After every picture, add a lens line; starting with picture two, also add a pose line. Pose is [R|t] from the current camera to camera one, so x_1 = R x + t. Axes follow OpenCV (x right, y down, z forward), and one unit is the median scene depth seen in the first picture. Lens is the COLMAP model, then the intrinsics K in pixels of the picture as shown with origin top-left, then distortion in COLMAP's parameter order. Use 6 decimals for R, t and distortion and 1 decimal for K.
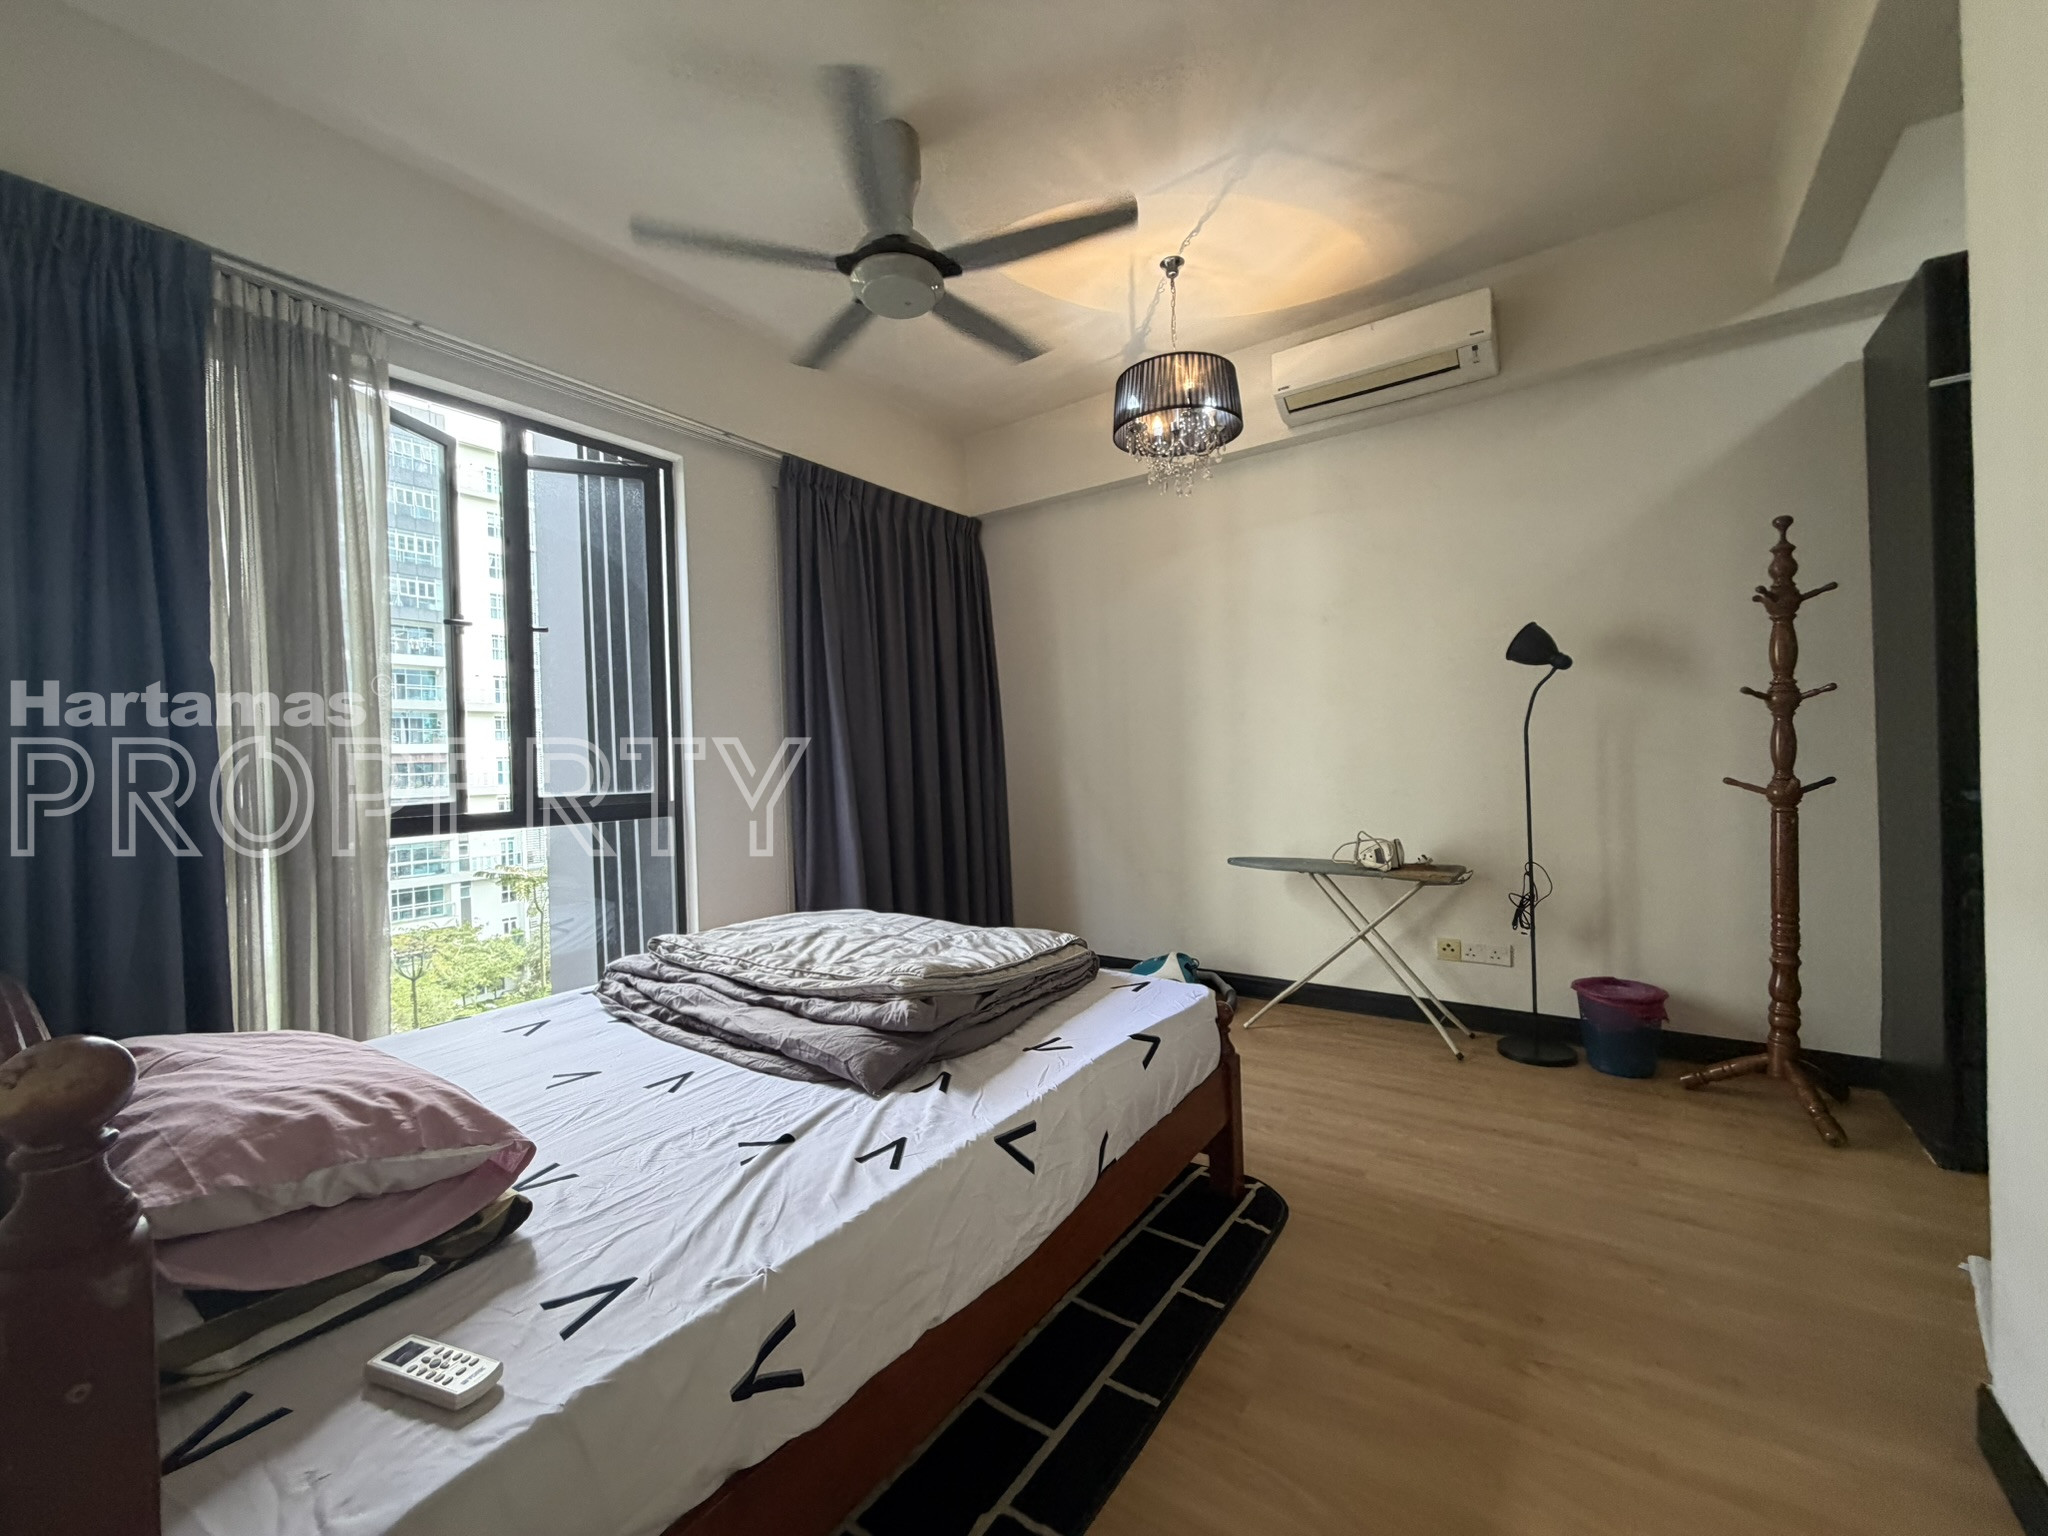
lens RADIAL K [[815.9, 0, 1019.7], [0, 815.9, 765.3], [0, 0, 1]] dist [0.000744, 0.000521]
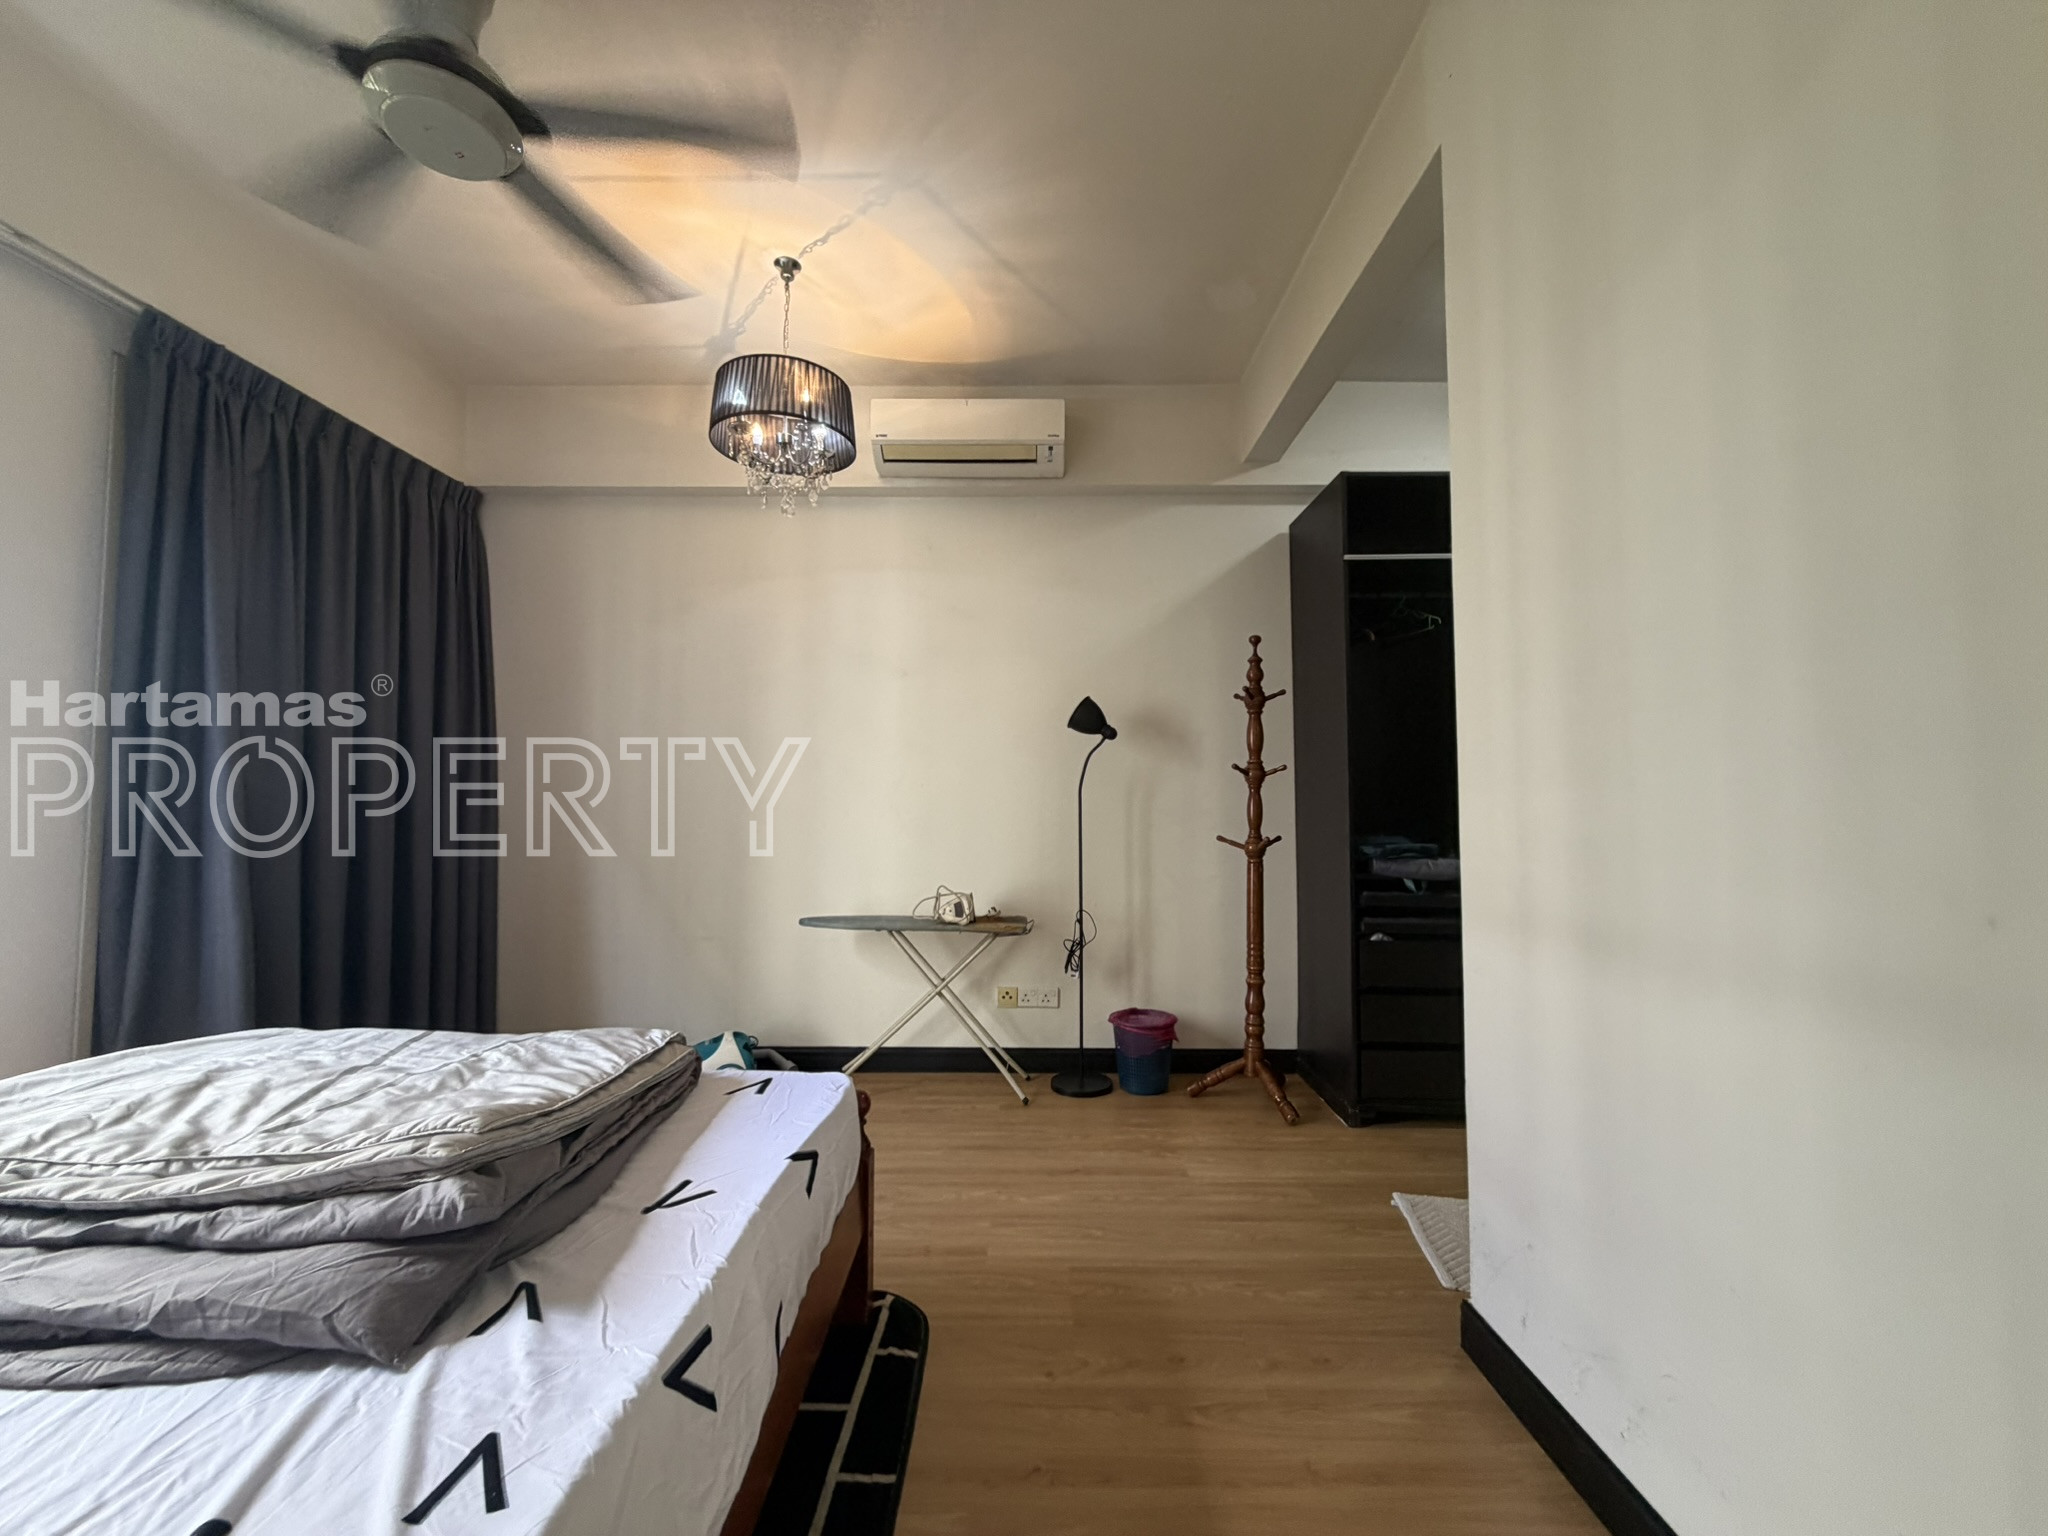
lens RADIAL K [[815.9, 0, 1019.7], [0, 815.9, 765.3], [0, 0, 1]] dist [0.000744, 0.000521]
pose [[0.818901, 0.061159, 0.570666, -0.107807], [-0.021883, 0.996910, -0.075438, 0.009233], [-0.573517, 0.049289, 0.817710, 0.157417]]
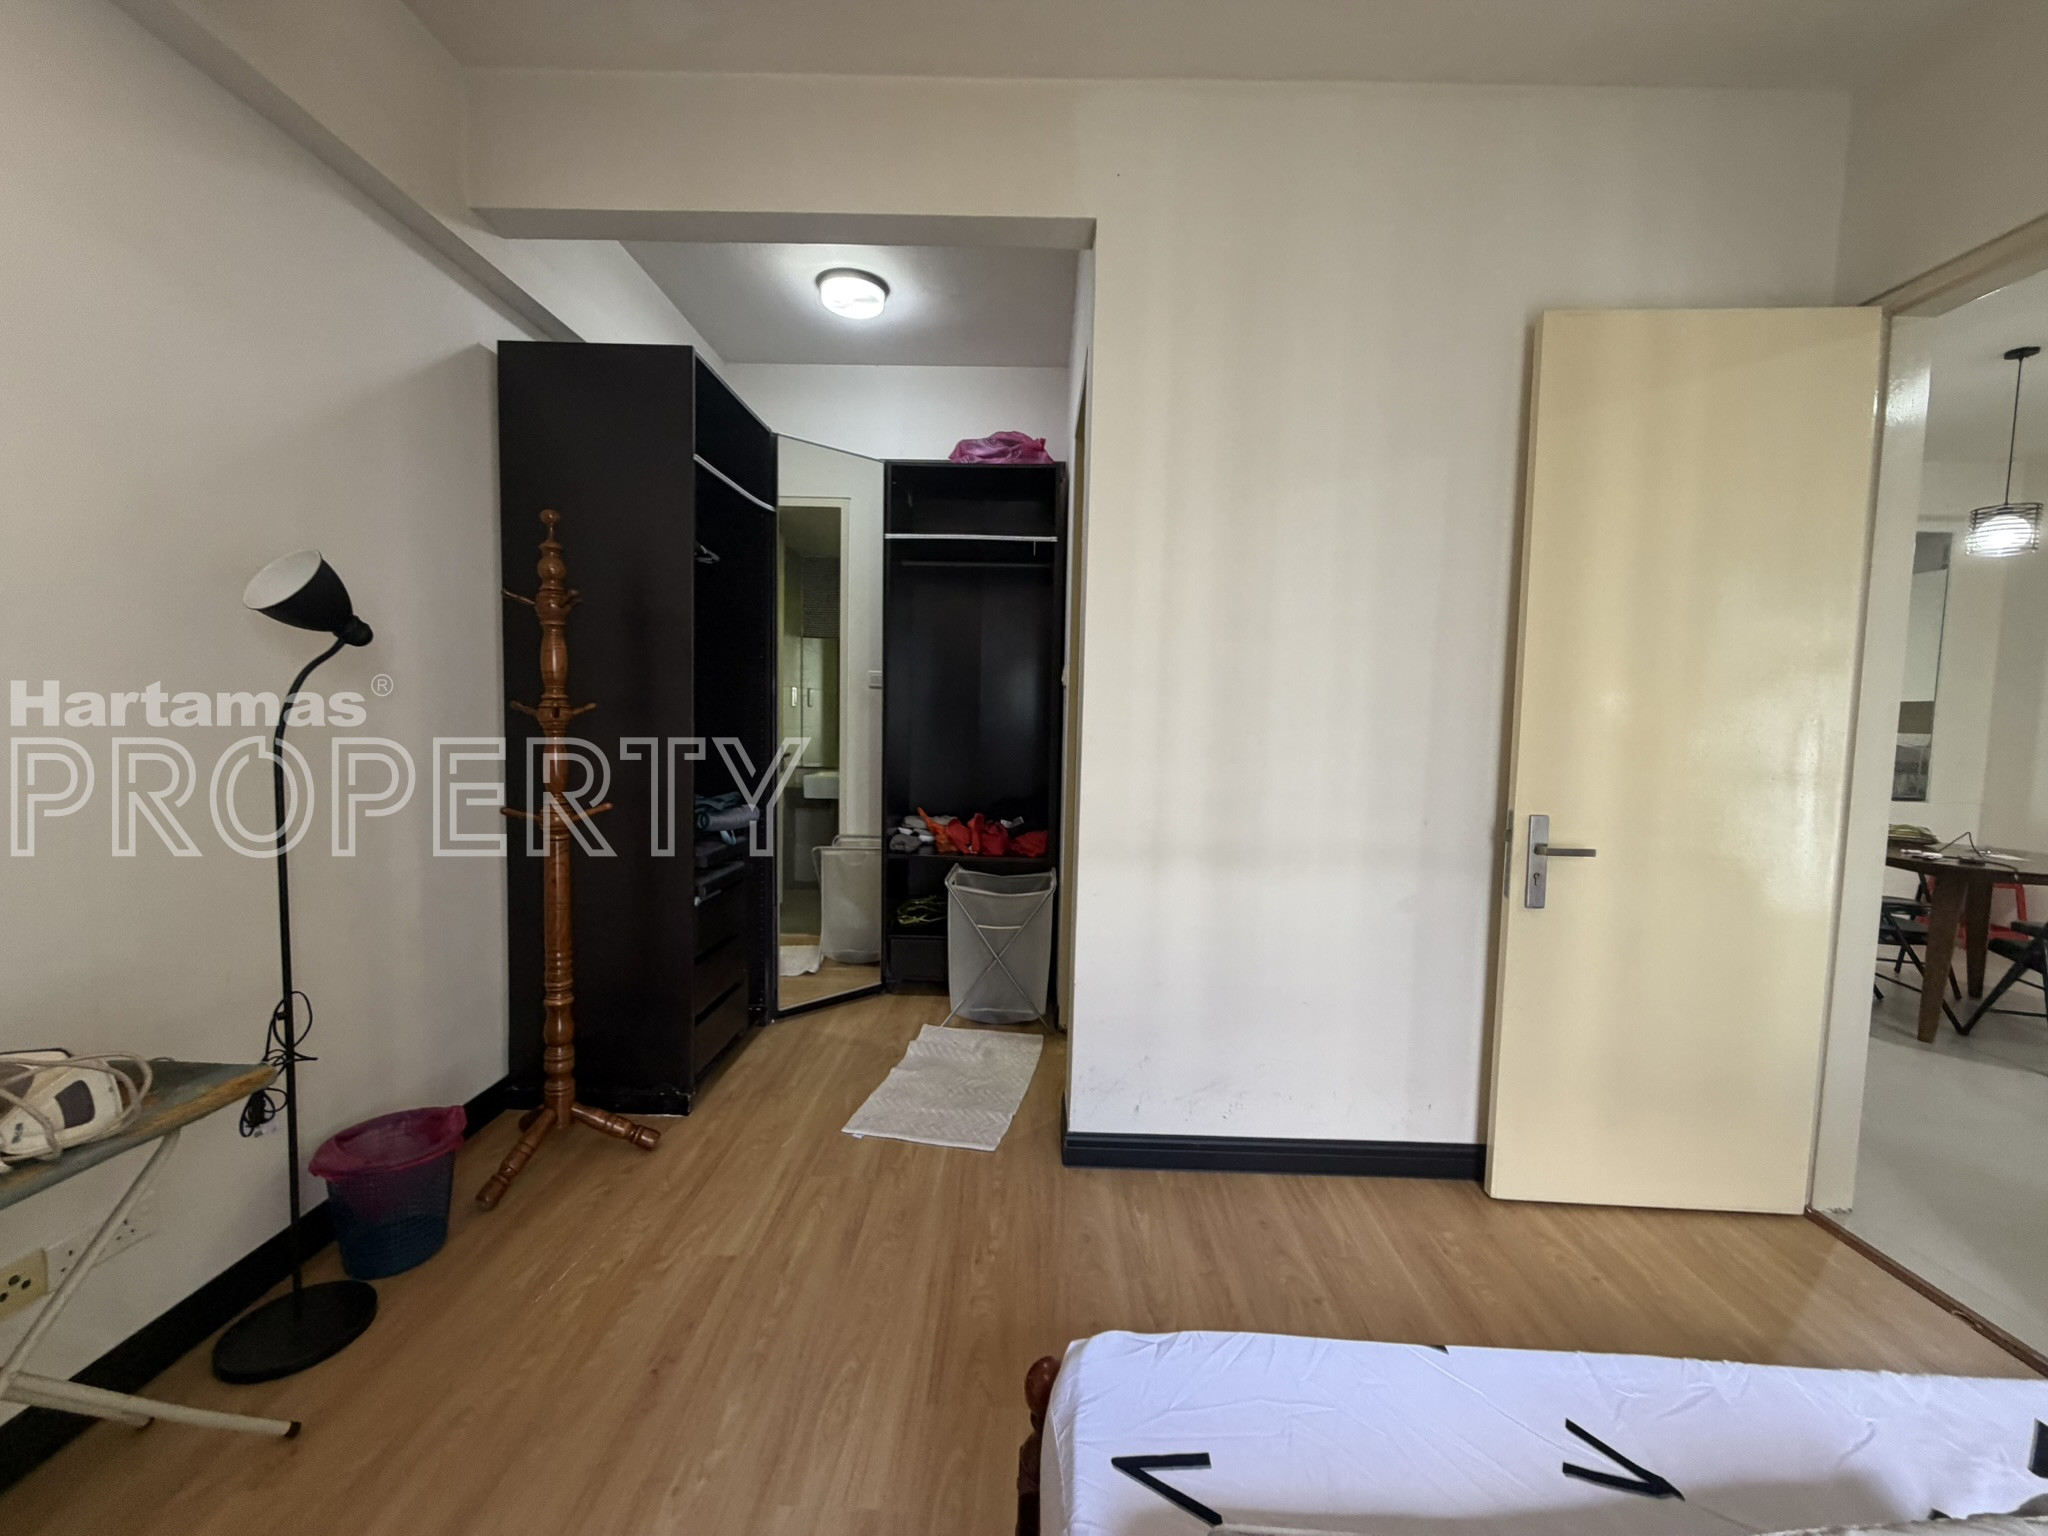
lens RADIAL K [[816.7, 0, 1021.9], [0, 816.7, 764.1], [0, 0, 1]] dist [-0.000506, 0.000047]
pose [[-0.570974, -0.032705, 0.820317, -0.105484], [0.003652, 0.999095, 0.042374, -0.064959], [-0.820960, 0.027190, -0.570338, 1.099961]]
